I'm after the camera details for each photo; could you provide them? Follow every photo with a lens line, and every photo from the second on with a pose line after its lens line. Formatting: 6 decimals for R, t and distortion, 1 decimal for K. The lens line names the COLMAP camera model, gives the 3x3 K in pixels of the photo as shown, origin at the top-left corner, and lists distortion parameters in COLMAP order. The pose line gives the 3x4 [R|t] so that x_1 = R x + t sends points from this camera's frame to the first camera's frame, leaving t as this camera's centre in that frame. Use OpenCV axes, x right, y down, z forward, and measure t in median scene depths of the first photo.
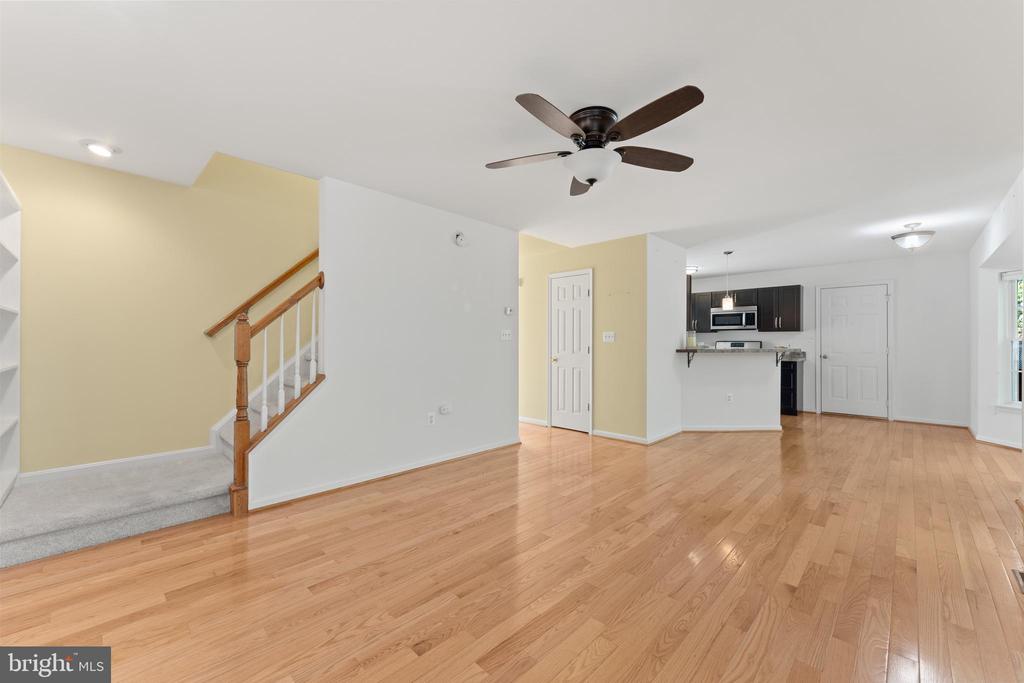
lens RADIAL K [[411.4, 0, 504.0], [0, 411.4, 342.9], [0, 0, 1]] dist [0.001215, 0.000210]
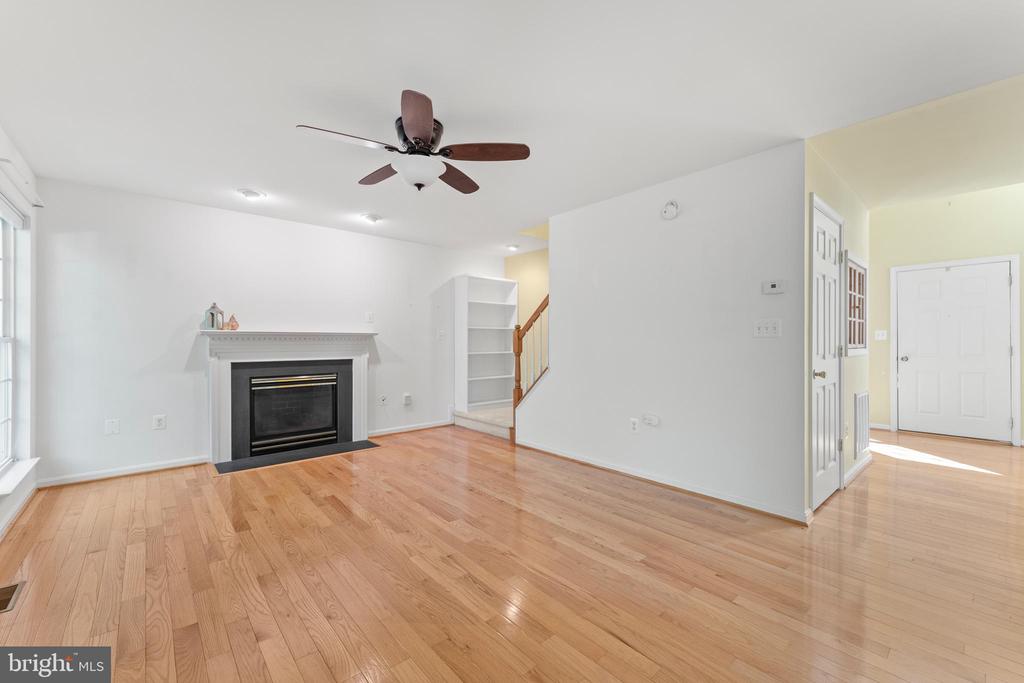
lens RADIAL K [[411.4, 0, 503.6], [0, 411.4, 340.4], [0, 0, 1]] dist [0.001215, 0.000210]
pose [[-0.078661, -0.006721, -0.996879, 1.046138], [-0.001561, 0.999977, -0.006619, 0.004980], [0.996900, 0.001035, -0.078669, 1.089596]]
